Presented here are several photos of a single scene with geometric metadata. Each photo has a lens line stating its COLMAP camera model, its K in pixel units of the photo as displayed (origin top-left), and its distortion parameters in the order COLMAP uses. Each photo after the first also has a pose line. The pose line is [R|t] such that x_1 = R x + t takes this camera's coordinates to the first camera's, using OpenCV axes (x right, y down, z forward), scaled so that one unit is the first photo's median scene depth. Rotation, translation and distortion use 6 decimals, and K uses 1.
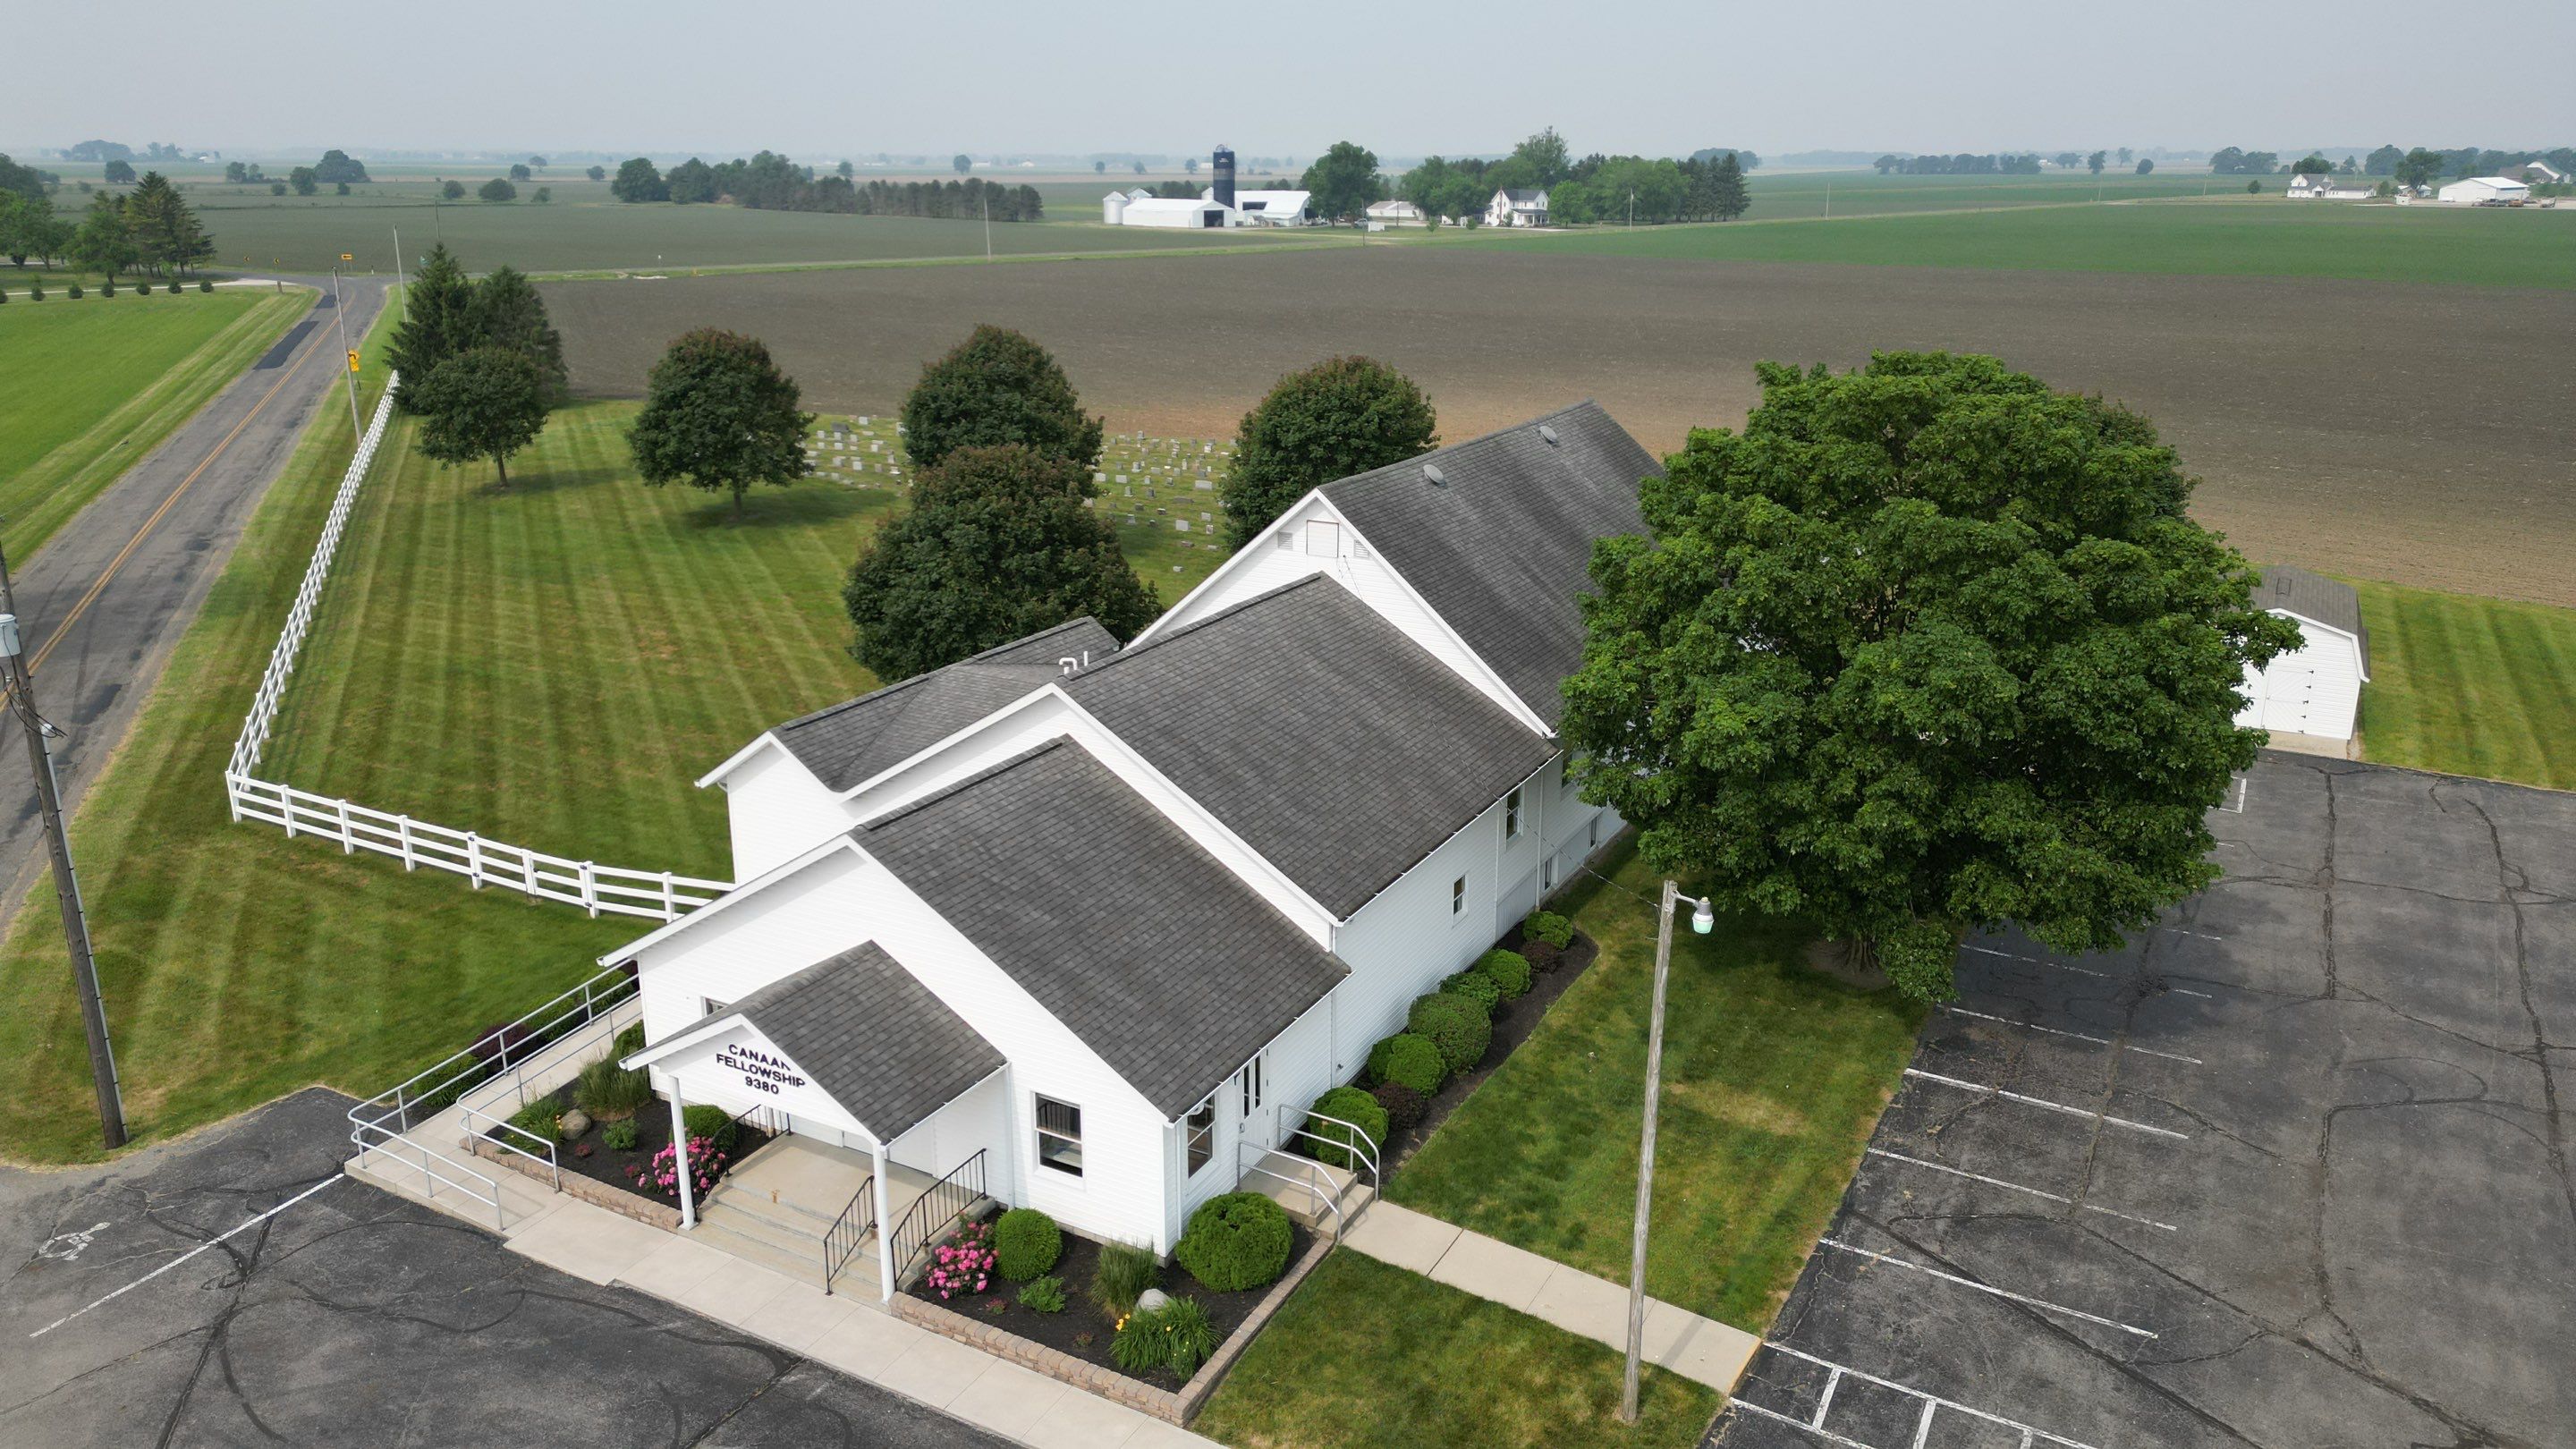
lens RADIAL K [[1801.4, 0, 1295.2], [0, 1801.4, 726.0], [0, 0, 1]] dist [0.088643, -0.098386]
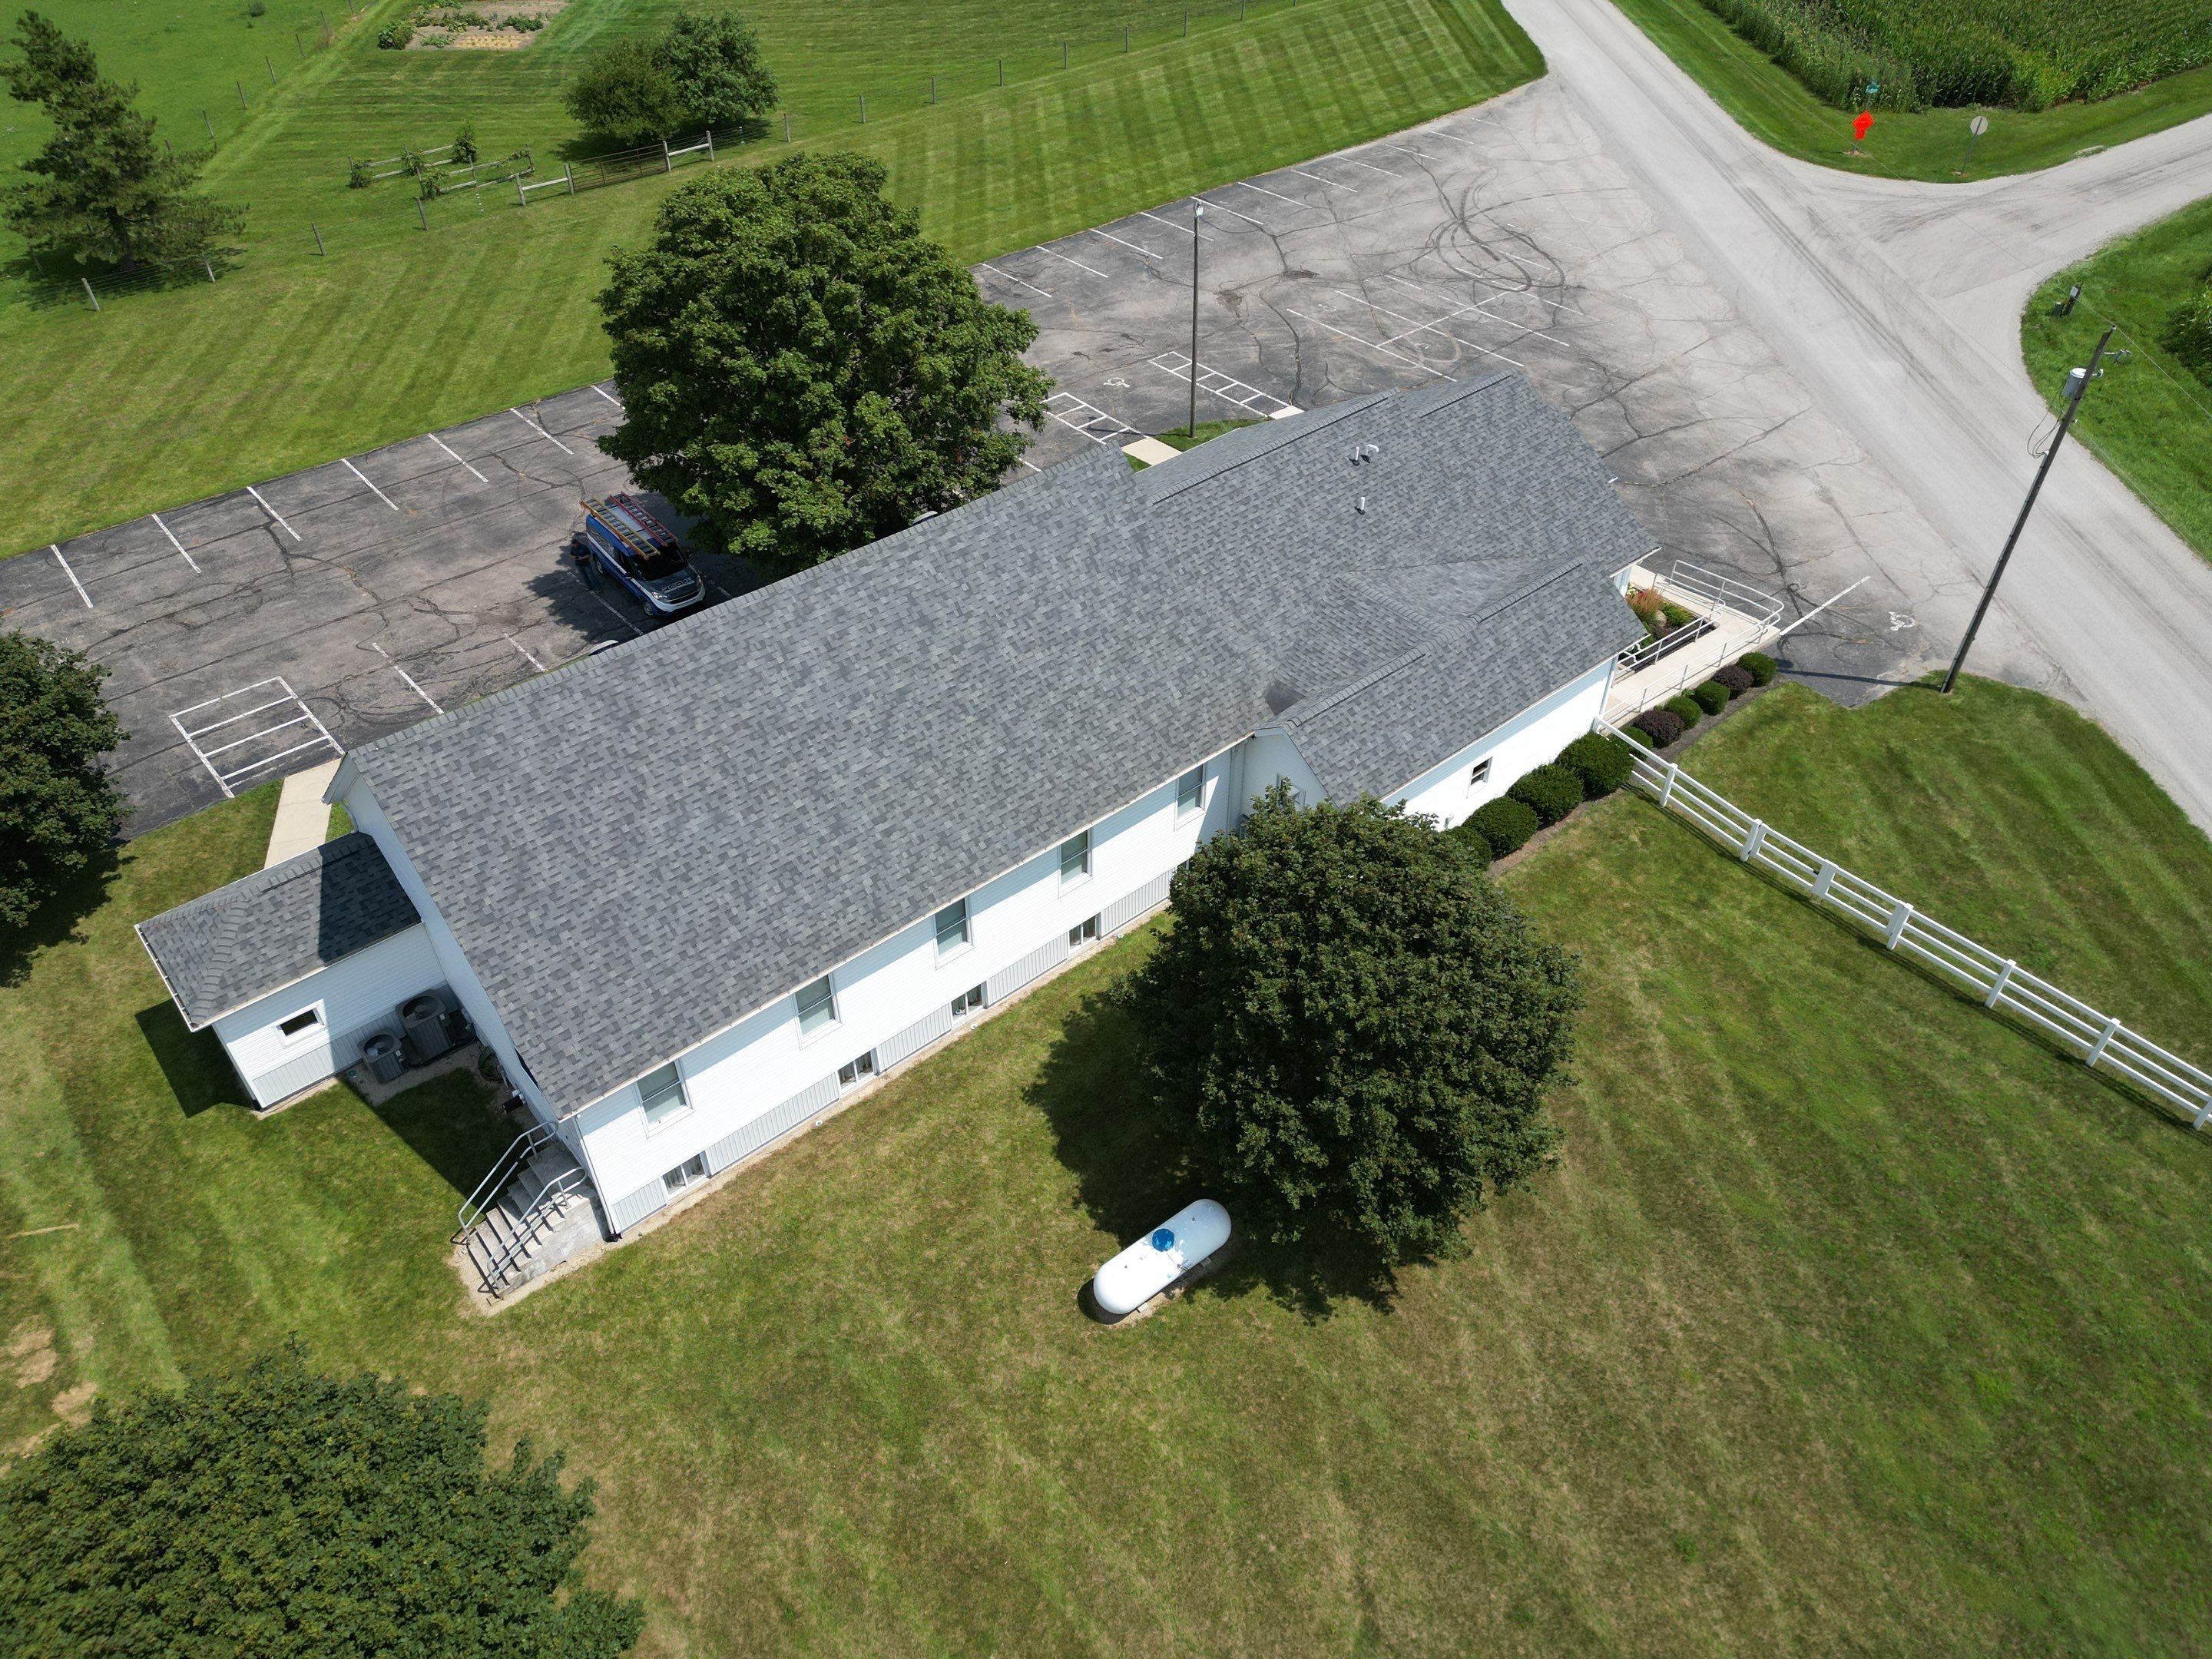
lens RADIAL K [[1529.1, 0, 1106.0], [0, 1529.1, 829.5], [0, 0, 1]] dist [0.065236, -0.053667]
pose [[-0.932618, -0.235376, 0.273534, -0.256453], [0.115176, 0.524202, 0.843769, -0.703014], [-0.341991, 0.818419, -0.461771, 1.460384]]
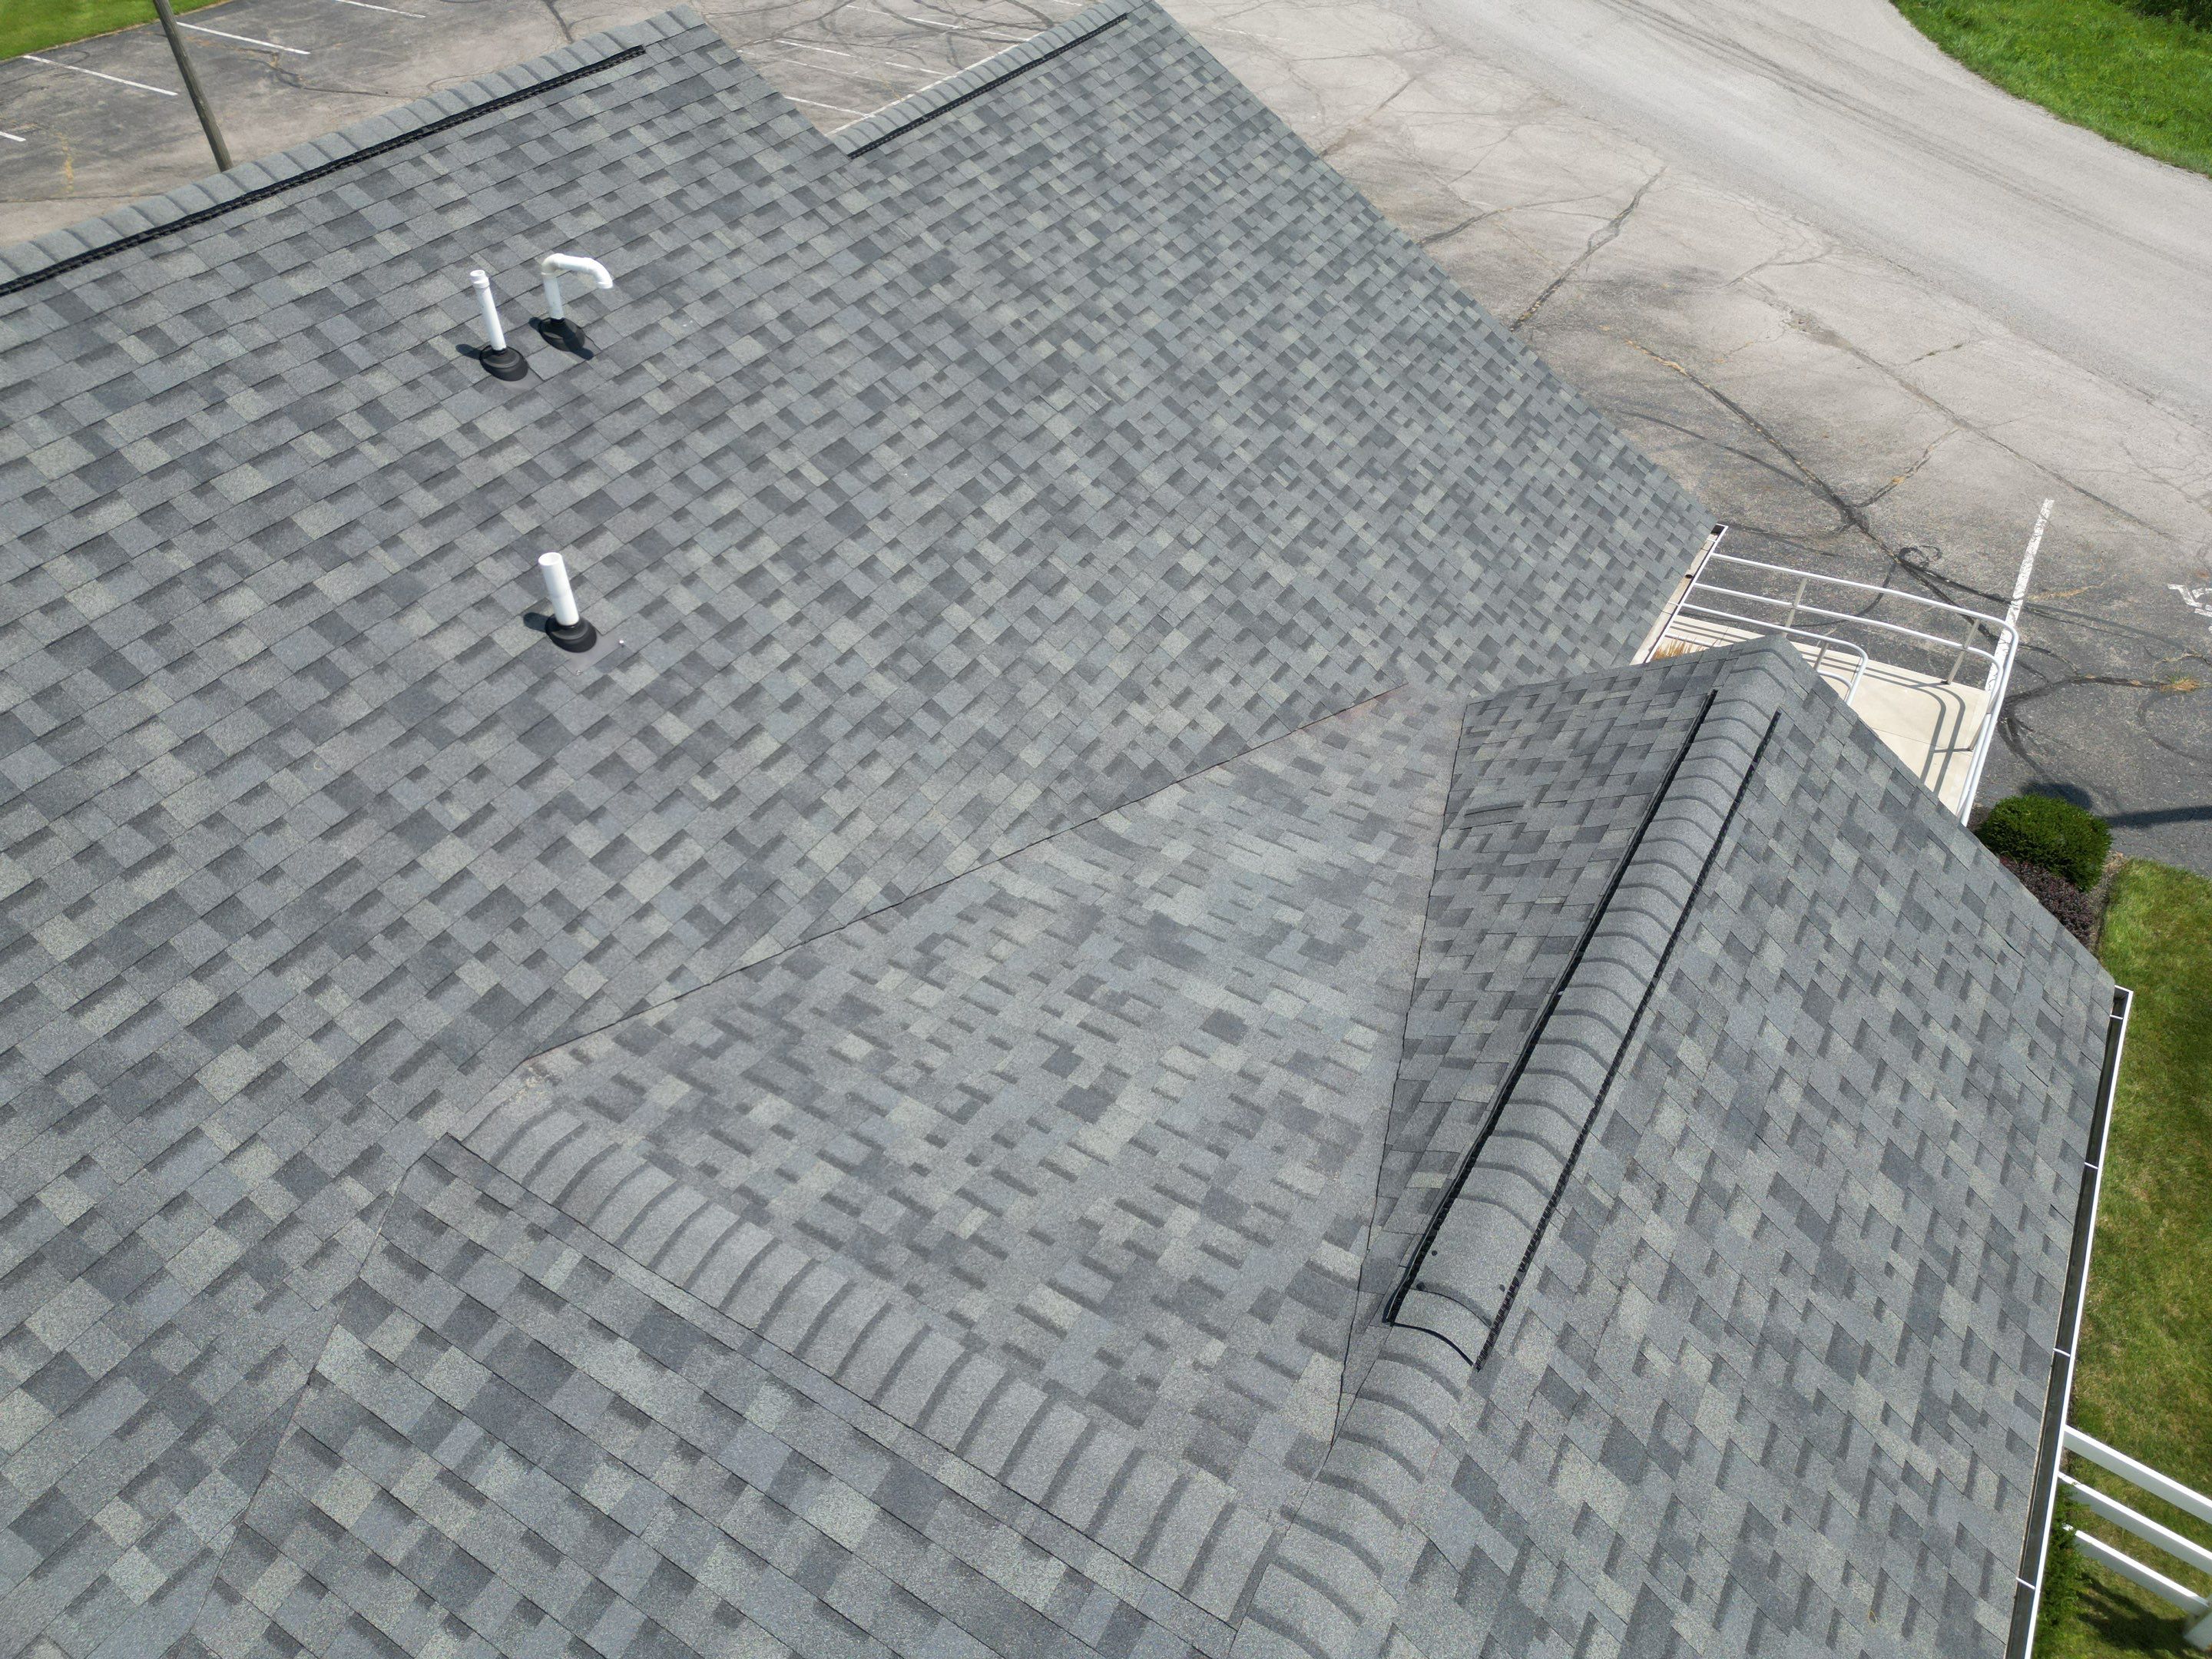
lens RADIAL K [[1548.2, 0, 1106.9], [0, 1548.2, 824.3], [0, 0, 1]] dist [0.085549, -0.087495]
pose [[-0.999207, -0.029304, 0.026947, -0.164104], [0.008653, 0.500823, 0.865507, -0.145510], [-0.038858, 0.865054, -0.500172, 0.929716]]
